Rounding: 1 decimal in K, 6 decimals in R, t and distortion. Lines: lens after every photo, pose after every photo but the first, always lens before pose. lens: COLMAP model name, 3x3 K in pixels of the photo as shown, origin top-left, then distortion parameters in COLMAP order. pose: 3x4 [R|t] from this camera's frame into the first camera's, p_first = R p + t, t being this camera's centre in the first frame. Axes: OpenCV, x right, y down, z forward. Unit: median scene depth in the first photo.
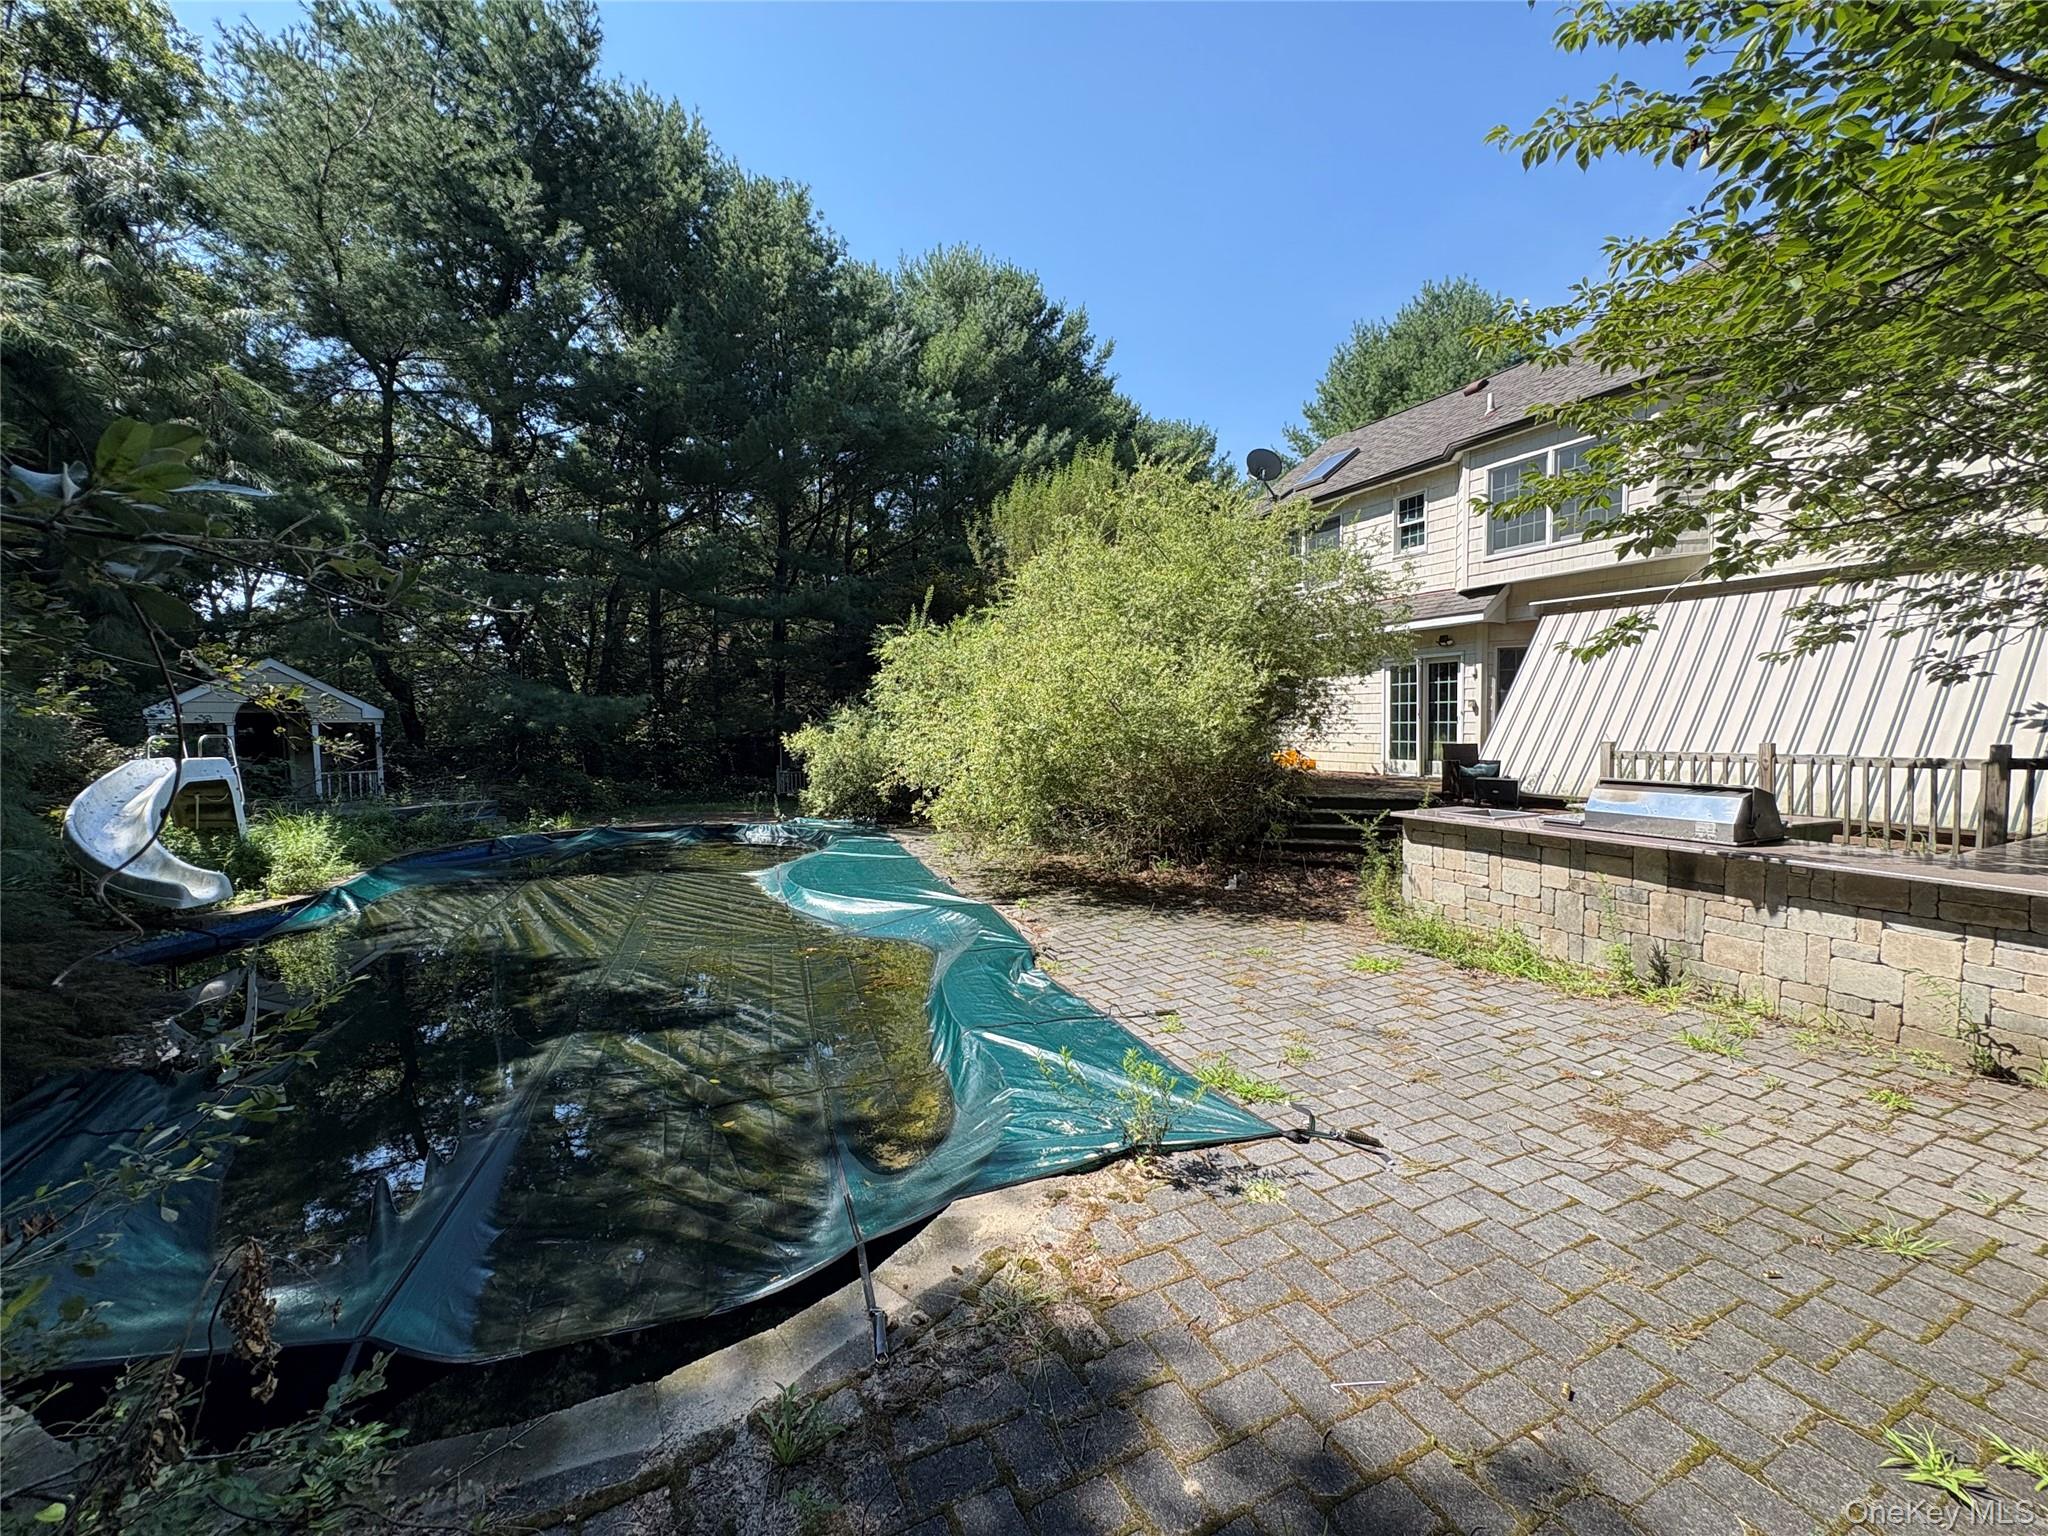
lens RADIAL K [[813.2, 0, 1024.8], [0, 813.2, 768.1], [0, 0, 1]] dist [0.002697, -0.000276]
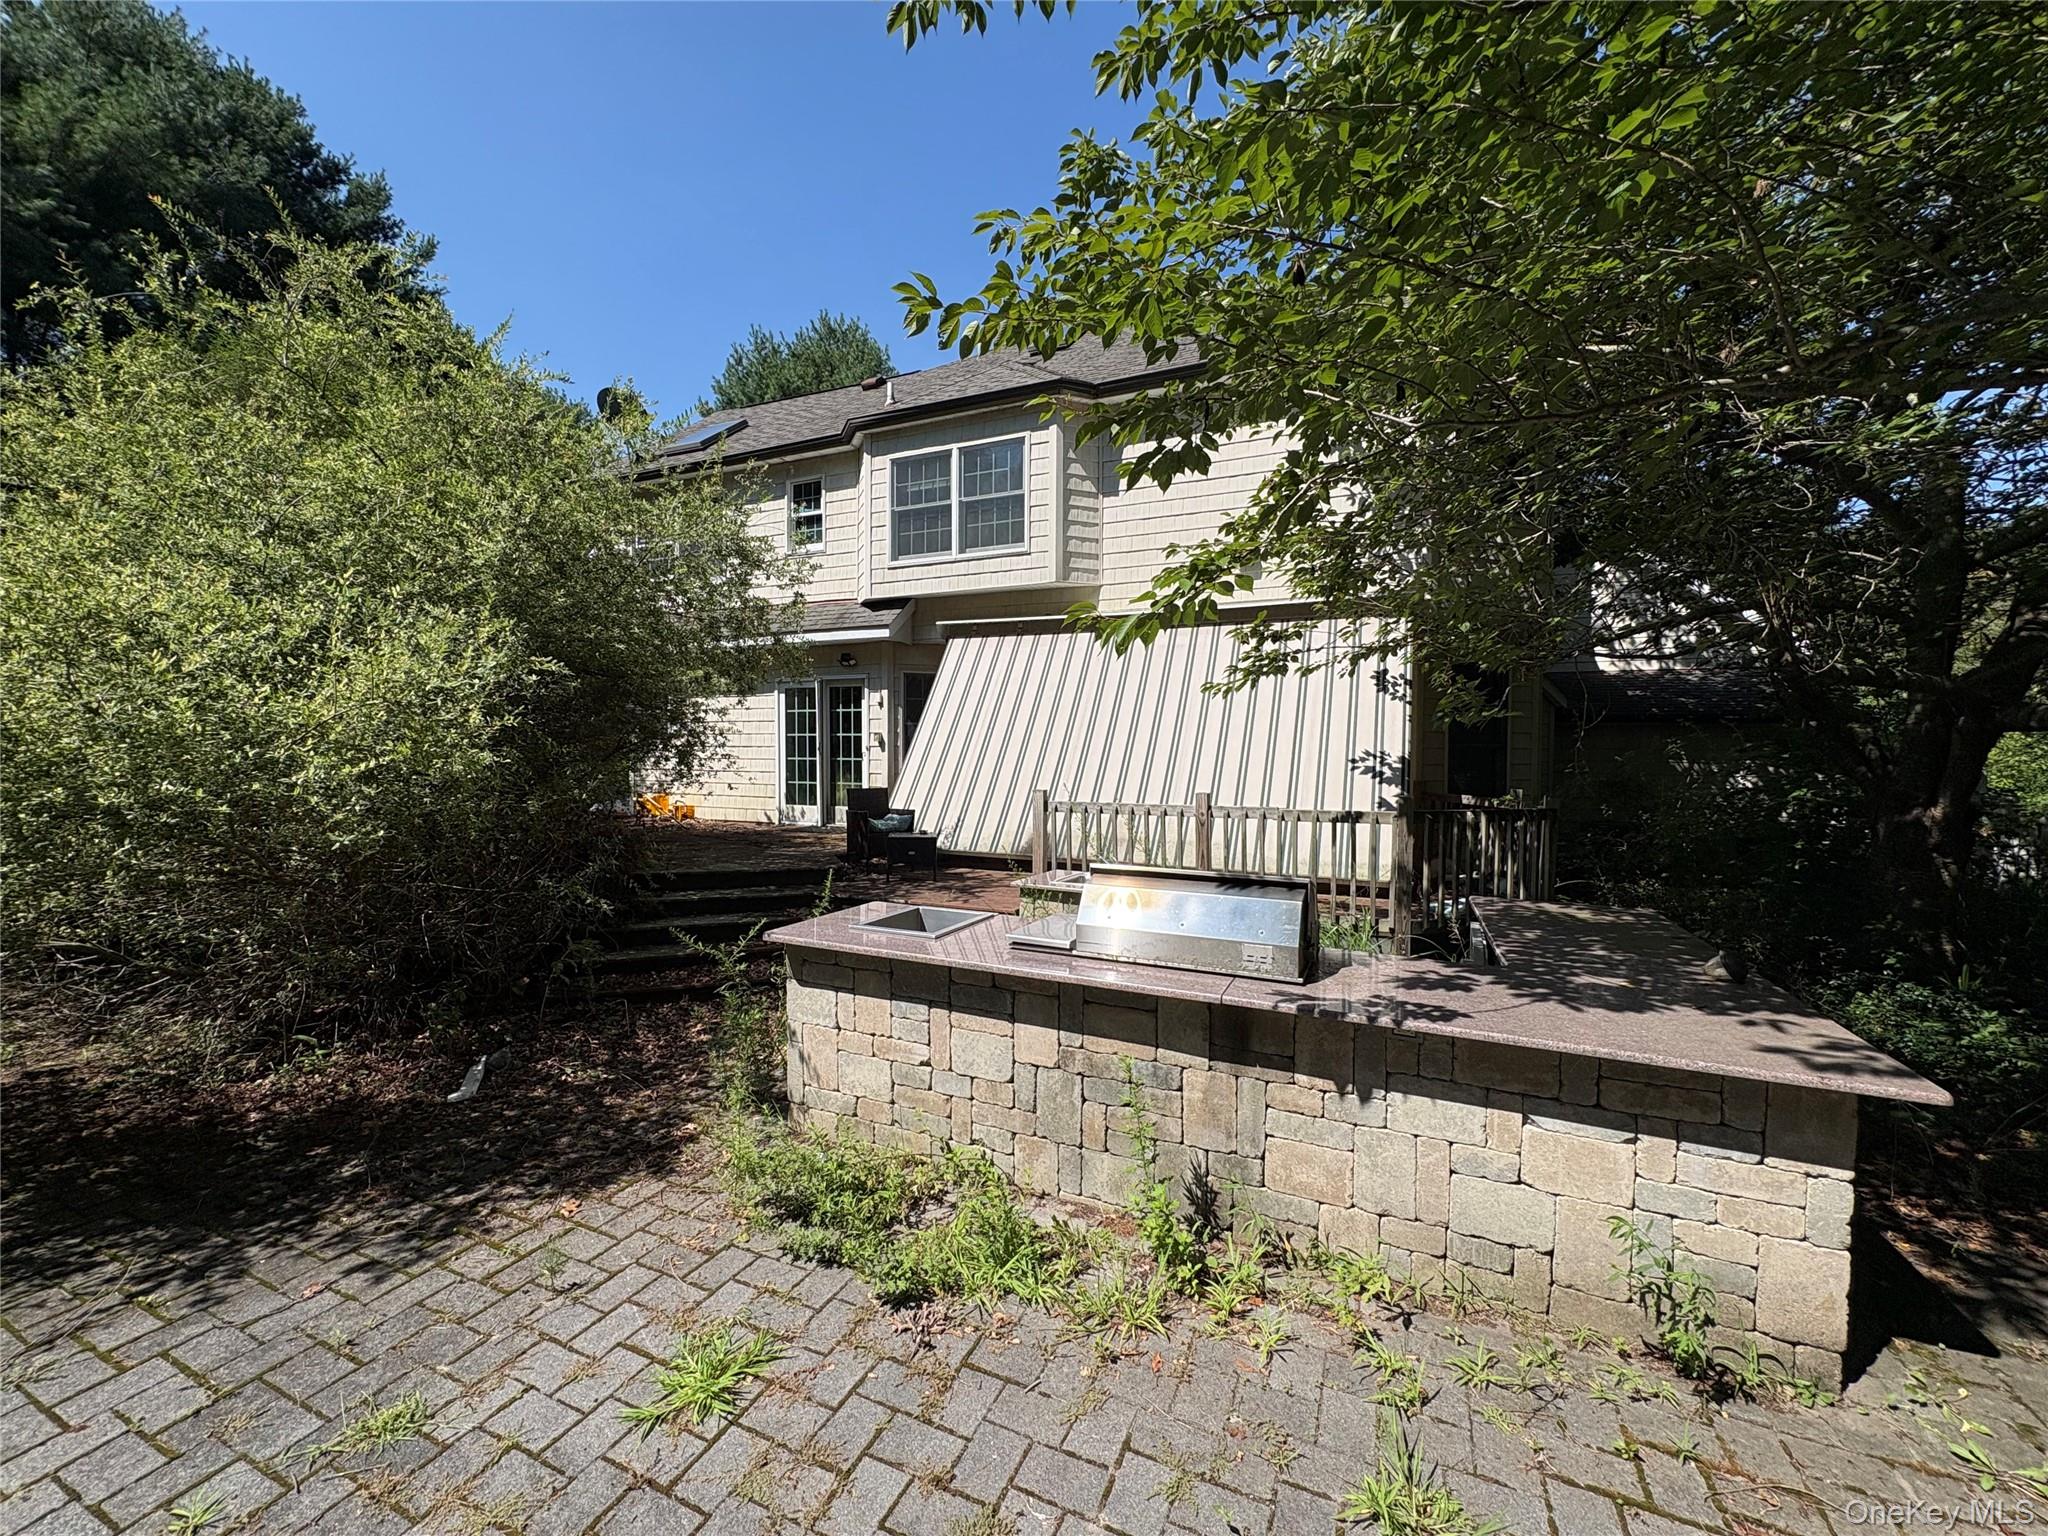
lens RADIAL K [[813.2, 0, 1022.7], [0, 813.2, 764.0], [0, 0, 1]] dist [0.002697, -0.000276]
pose [[0.770816, 0.006103, 0.637028, 0.139043], [0.021271, 0.999150, -0.035311, -0.020185], [-0.636702, 0.040769, 0.770031, 0.276028]]
